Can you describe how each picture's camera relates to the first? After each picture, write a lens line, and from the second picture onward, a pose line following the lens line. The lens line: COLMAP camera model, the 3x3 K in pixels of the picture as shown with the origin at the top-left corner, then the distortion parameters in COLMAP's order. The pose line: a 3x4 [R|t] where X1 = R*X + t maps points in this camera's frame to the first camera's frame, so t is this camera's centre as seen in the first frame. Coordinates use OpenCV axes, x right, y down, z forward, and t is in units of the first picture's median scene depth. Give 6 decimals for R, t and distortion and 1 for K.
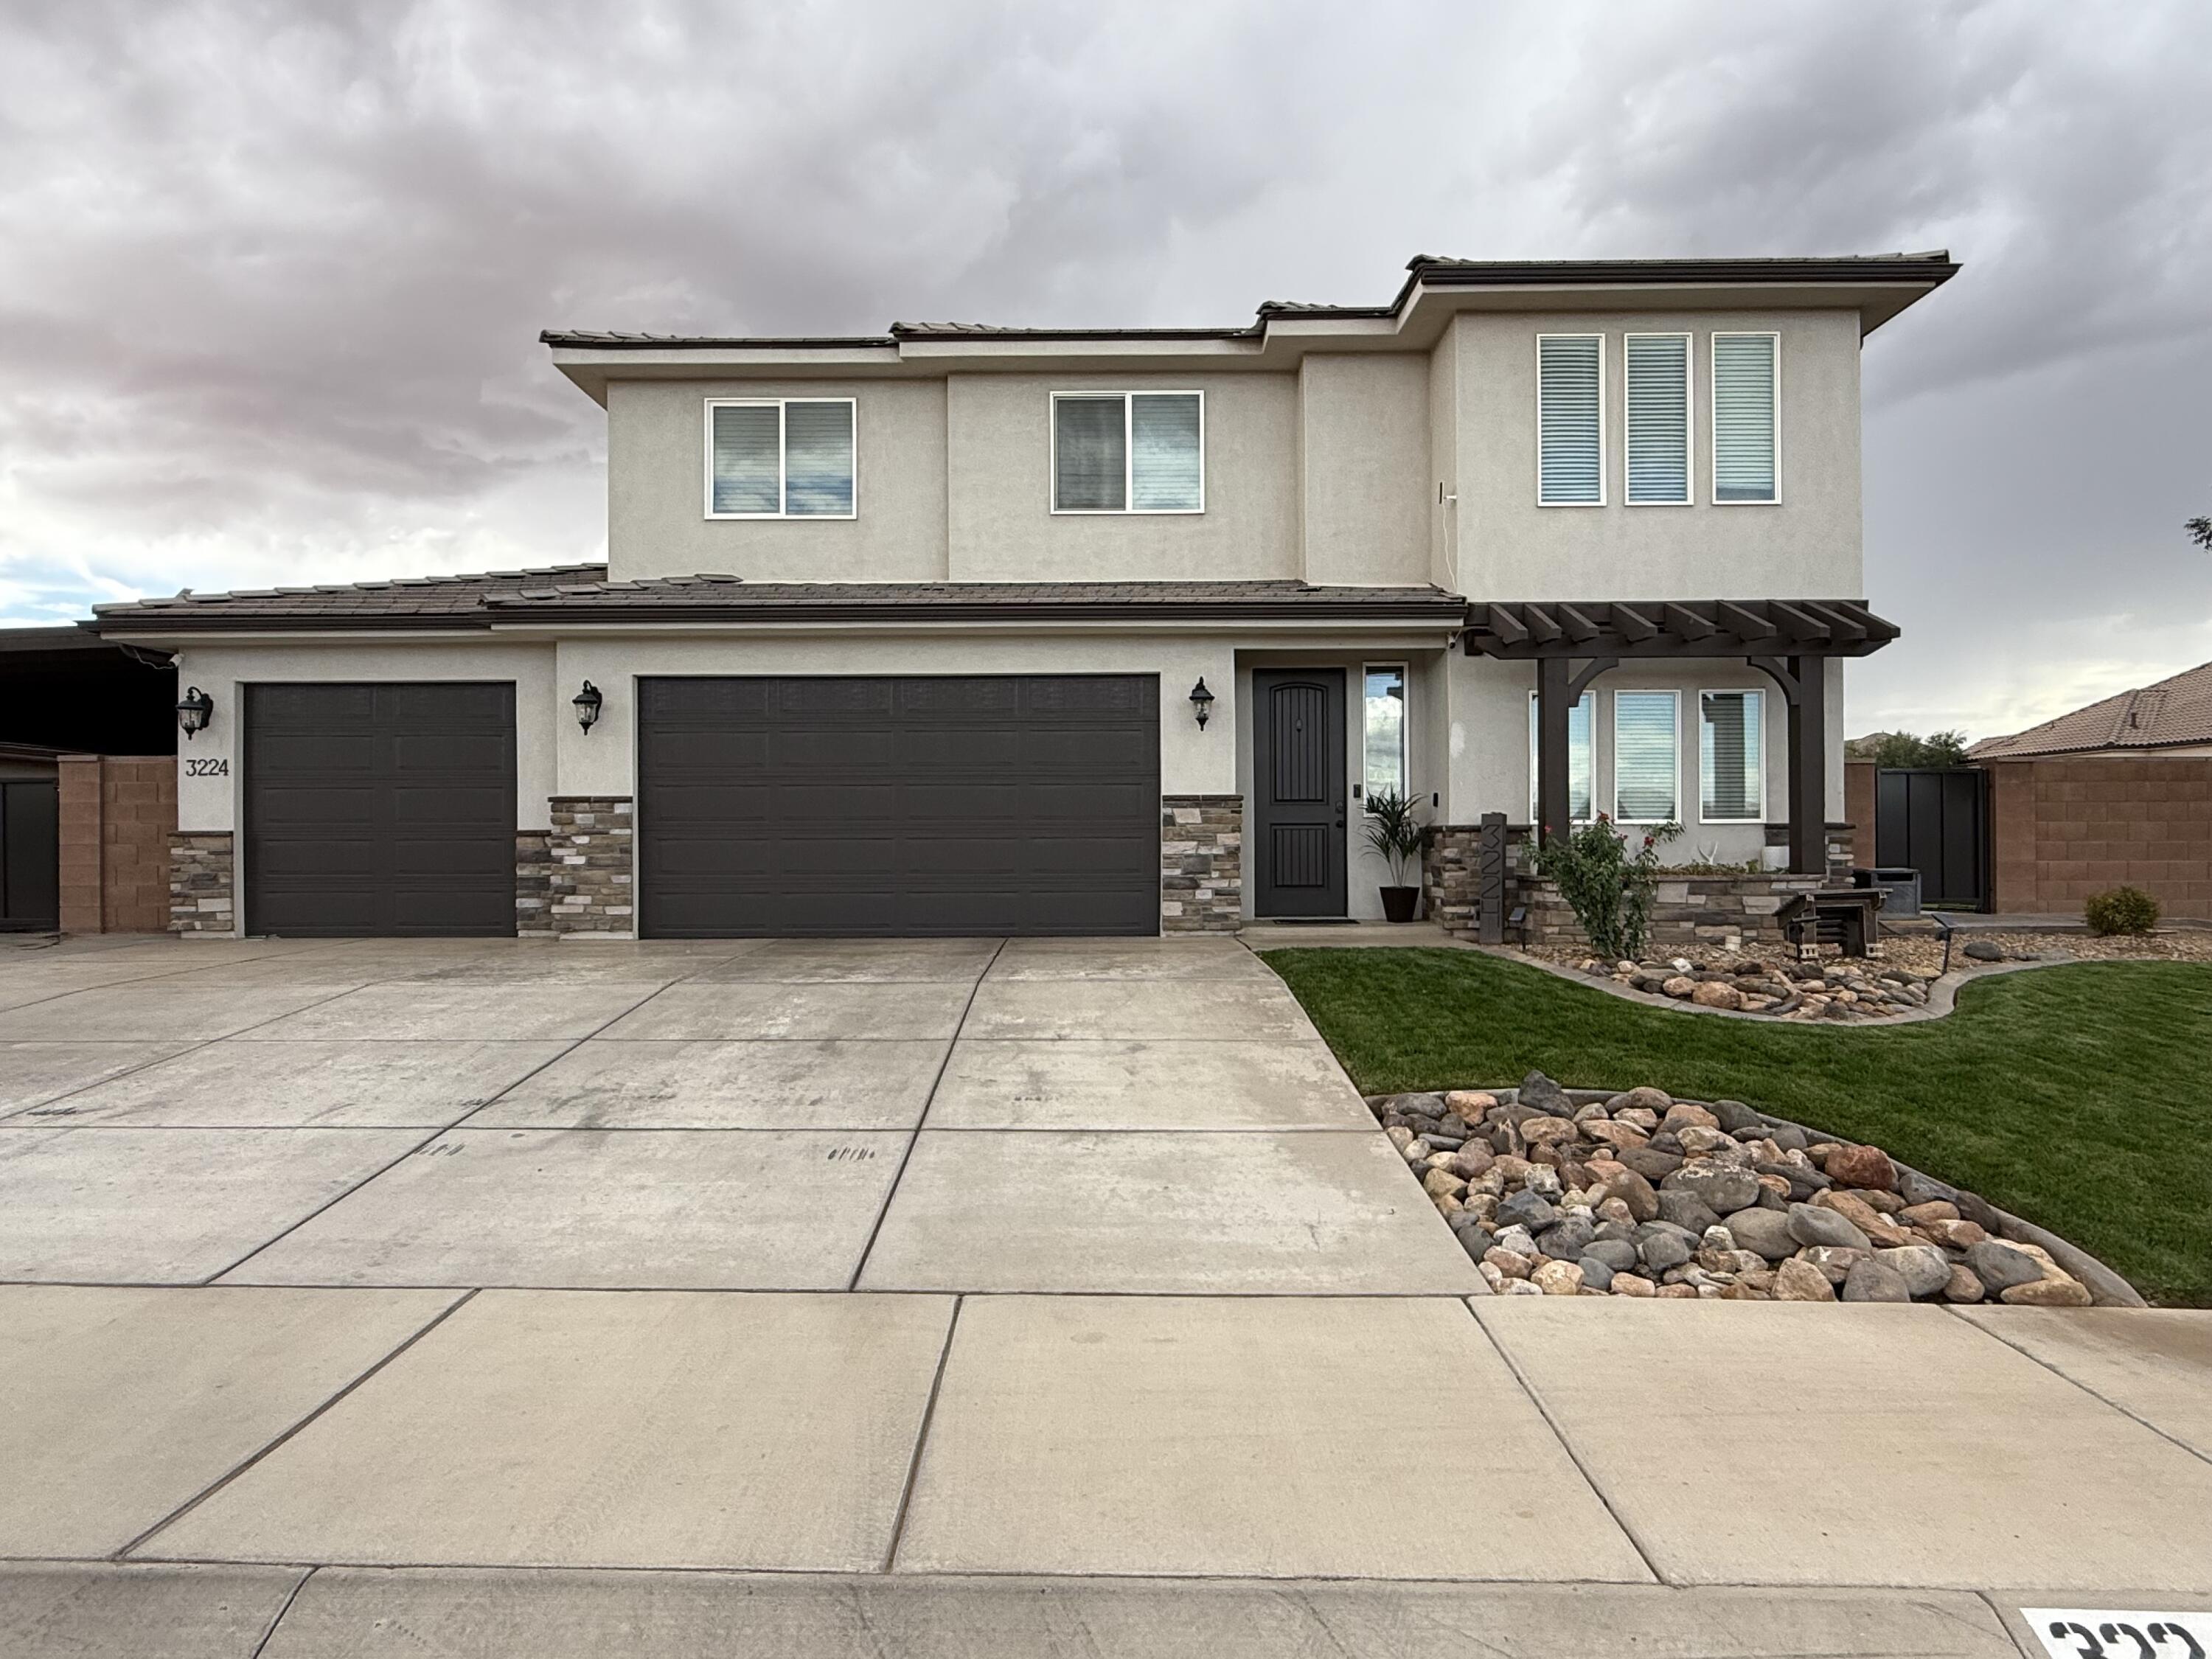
lens RADIAL K [[1291.4, 0, 1093.2], [0, 1291.4, 843.2], [0, 0, 1]] dist [0.001649, -0.001628]
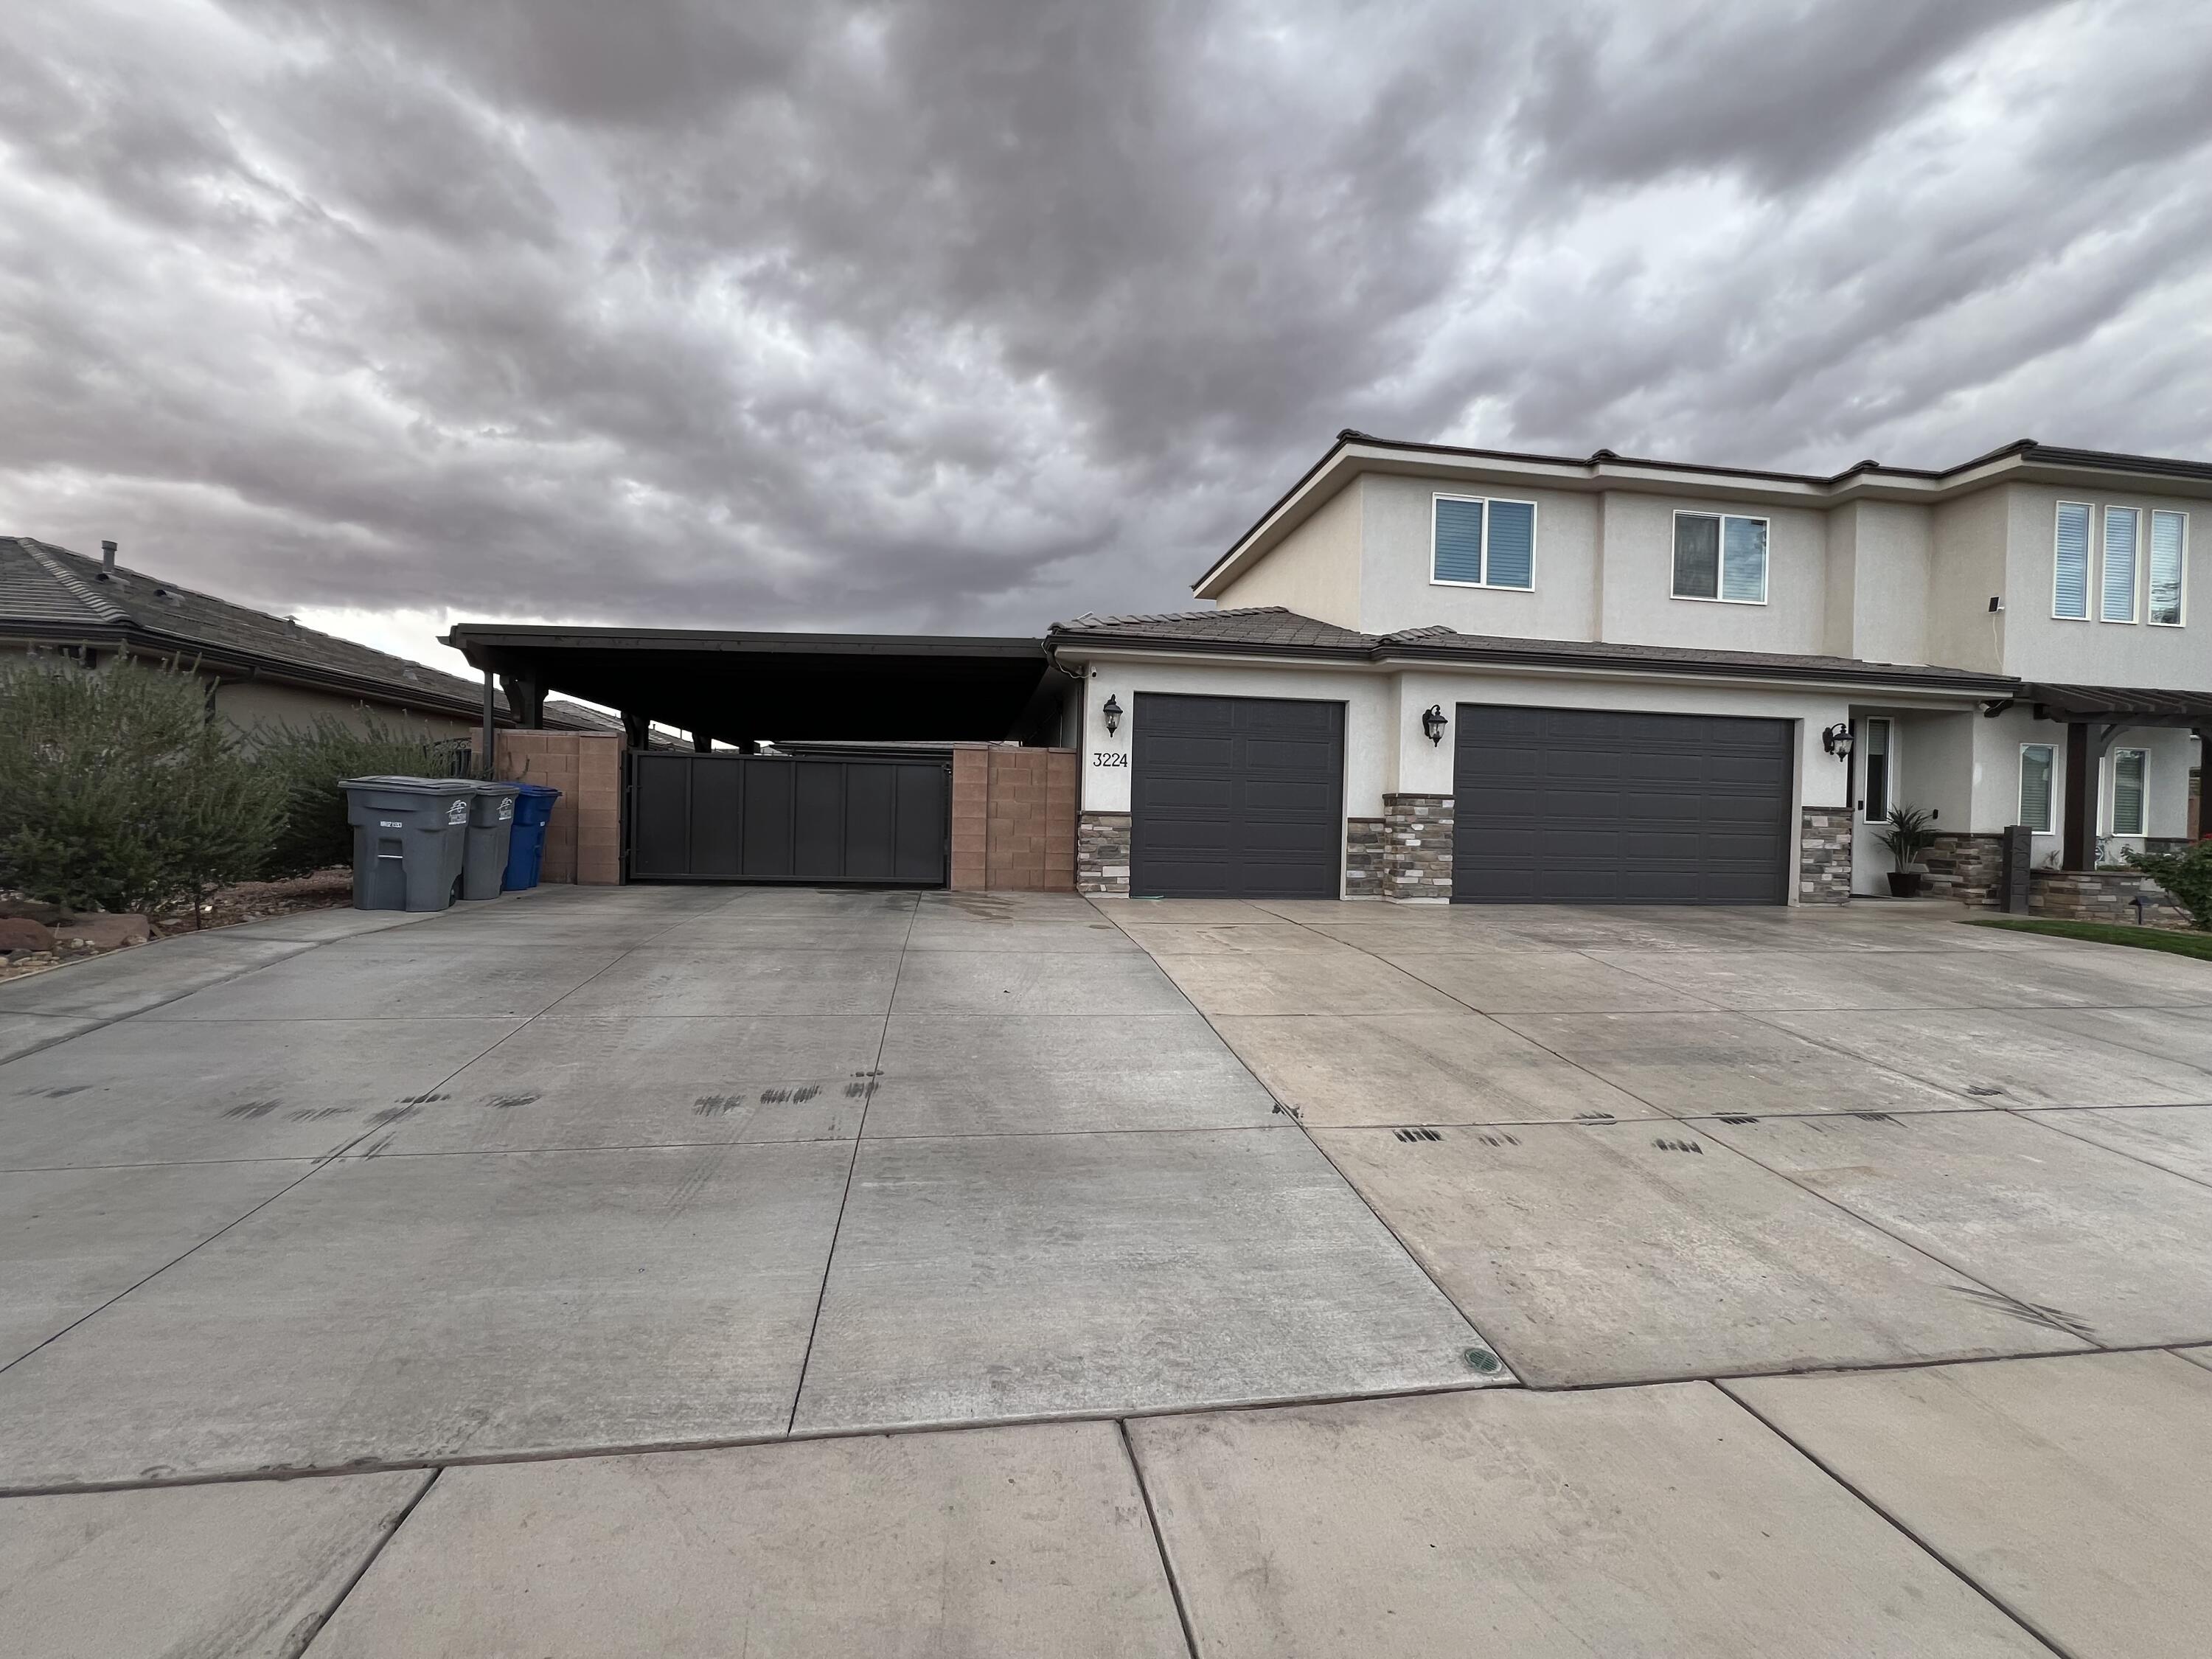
lens RADIAL K [[891.9, 0, 1098.7], [0, 891.9, 829.0], [0, 0, 1]] dist [-0.001714, -0.000091]
pose [[0.986257, 0.025149, 0.163291, -0.861503], [-0.028932, 0.999364, 0.020832, -0.010220], [-0.162664, -0.025270, 0.986358, 0.165087]]
